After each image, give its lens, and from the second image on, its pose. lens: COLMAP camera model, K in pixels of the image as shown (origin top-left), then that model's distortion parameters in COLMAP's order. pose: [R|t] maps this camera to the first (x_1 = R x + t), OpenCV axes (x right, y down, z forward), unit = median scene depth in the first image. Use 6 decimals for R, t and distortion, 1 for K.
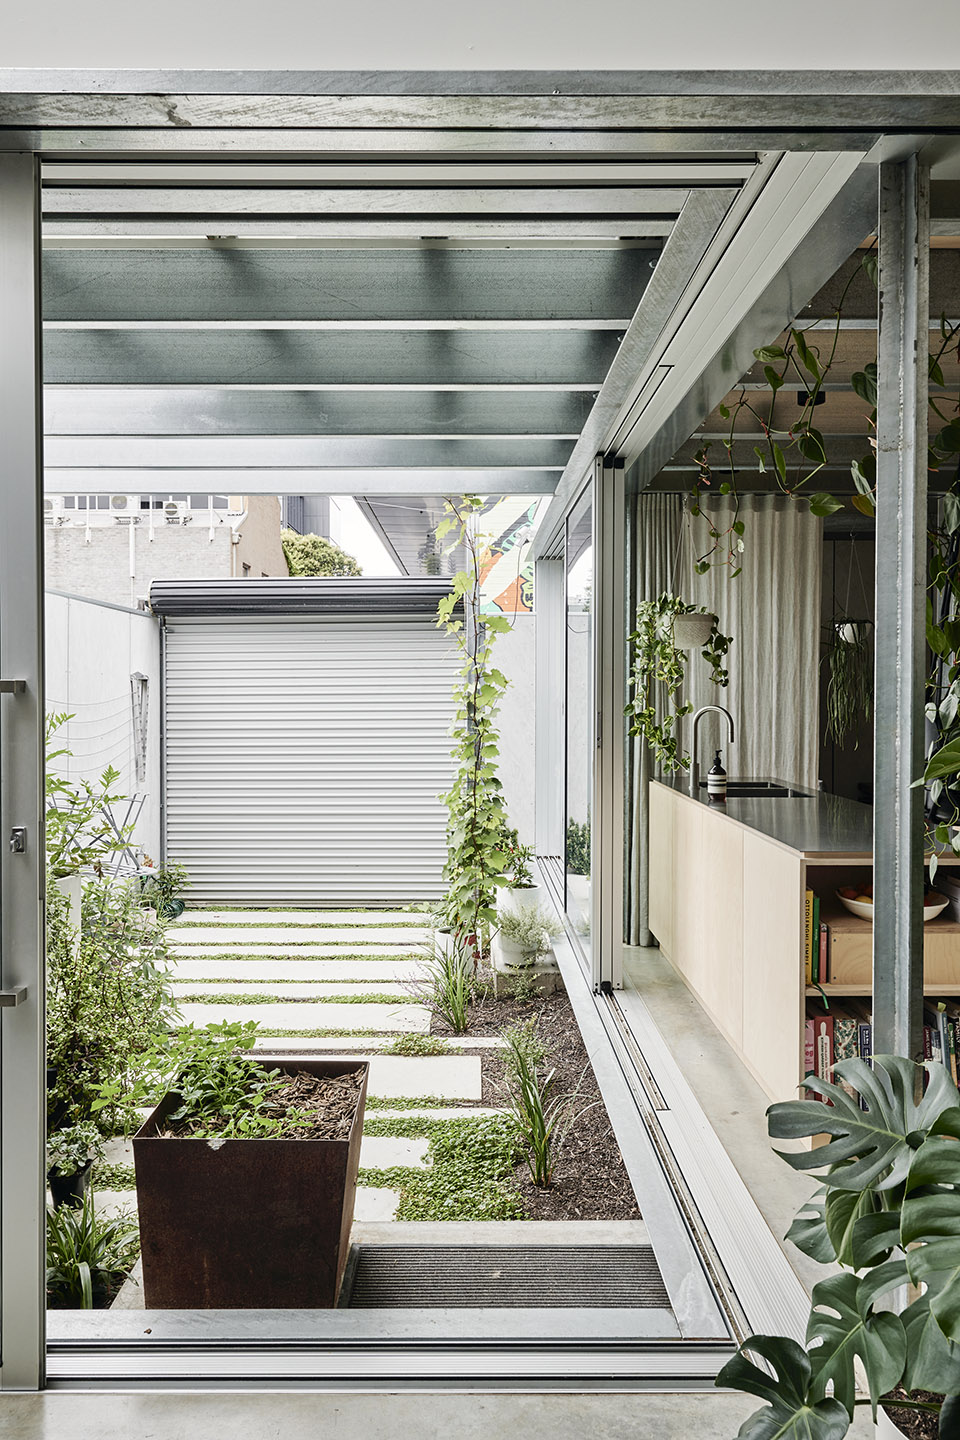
lens RADIAL K [[1005.4, 0, 488.4], [0, 1005.4, 692.6], [0, 0, 1]] dist [0.008835, -0.001105]
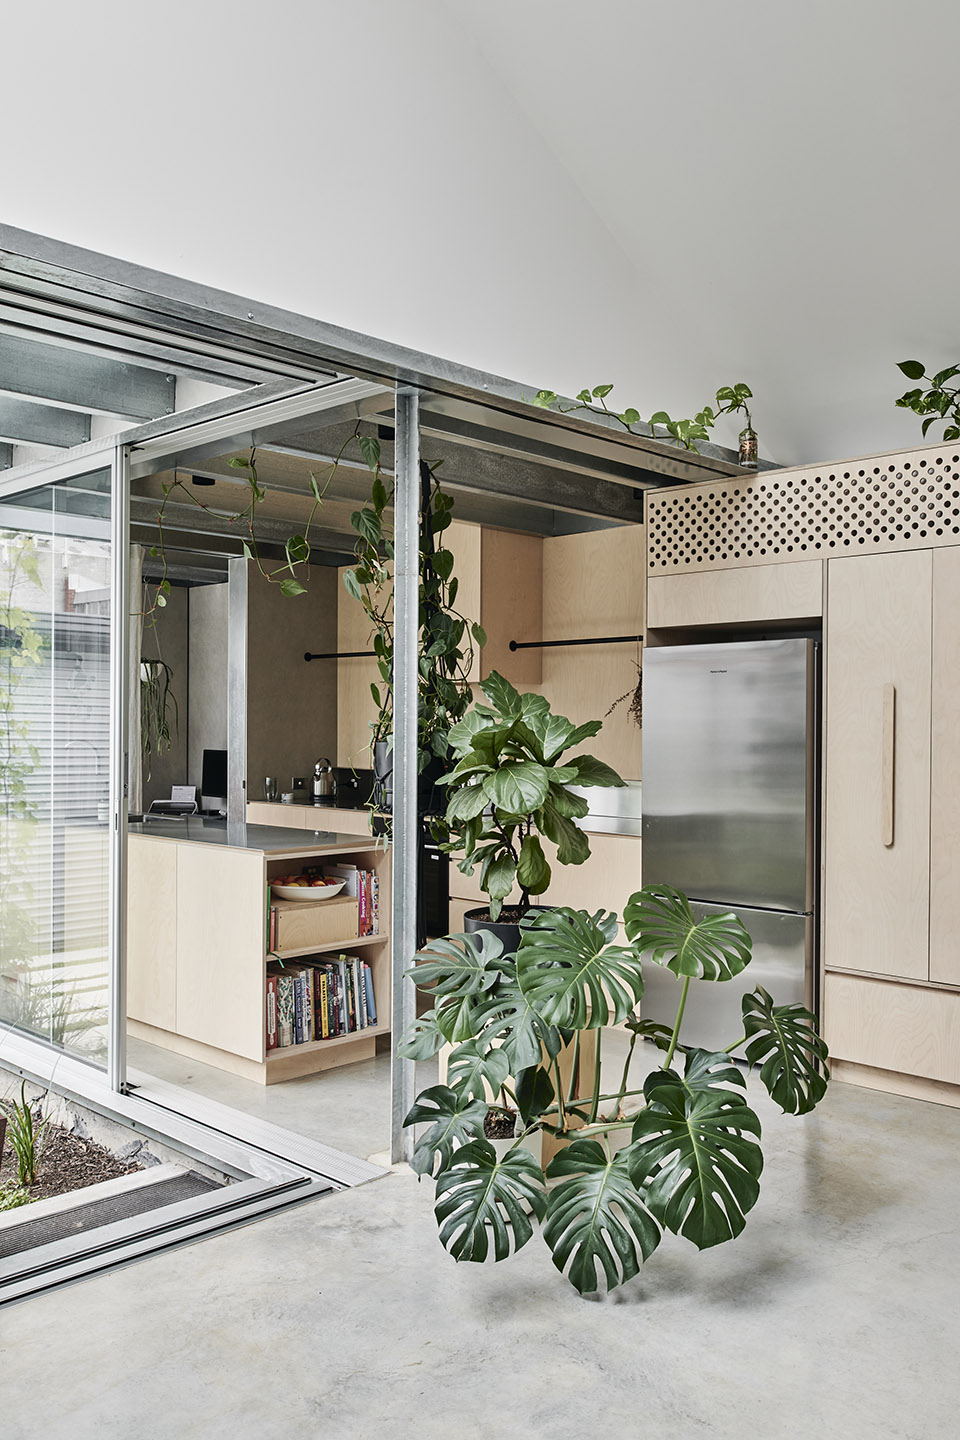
lens RADIAL K [[1179.2, 0, 479.8], [0, 1179.2, 711.9], [0, 0, 1]] dist [-0.012912, -0.002152]
pose [[0.703076, 0.007736, 0.711072, -0.467274], [0.001674, 0.999920, -0.012534, -0.001412], [-0.711112, 0.010003, 0.703007, -0.218102]]
